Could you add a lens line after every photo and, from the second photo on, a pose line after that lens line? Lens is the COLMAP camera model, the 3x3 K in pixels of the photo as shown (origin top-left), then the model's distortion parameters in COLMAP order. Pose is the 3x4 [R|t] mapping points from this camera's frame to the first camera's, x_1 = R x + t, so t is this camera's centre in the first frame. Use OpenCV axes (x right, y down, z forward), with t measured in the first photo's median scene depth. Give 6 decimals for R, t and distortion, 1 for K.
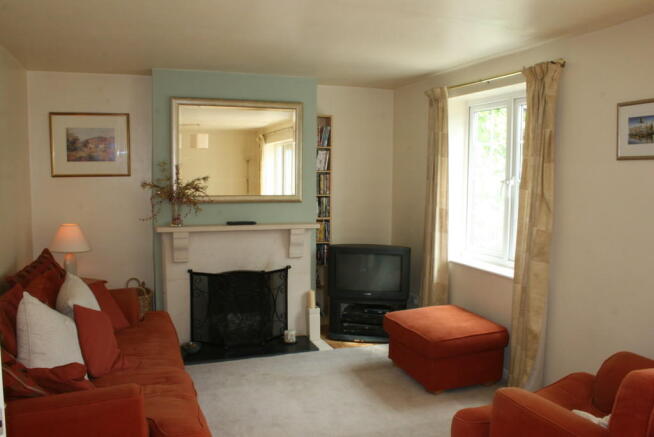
lens RADIAL K [[557.1, 0, 327.0], [0, 557.1, 218.5], [0, 0, 1]] dist [-0.118282, 0.004679]
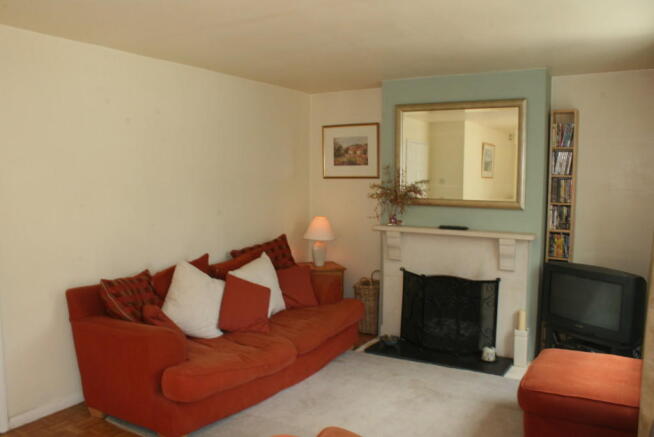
lens RADIAL K [[547.8, 0, 327.0], [0, 547.8, 218.5], [0, 0, 1]] dist [-0.094434, 0.004614]
pose [[0.634790, 0.060590, -0.770306, 0.444526], [-0.069342, 0.997365, 0.021307, -0.013095], [0.769567, 0.039889, 0.637319, 0.214981]]
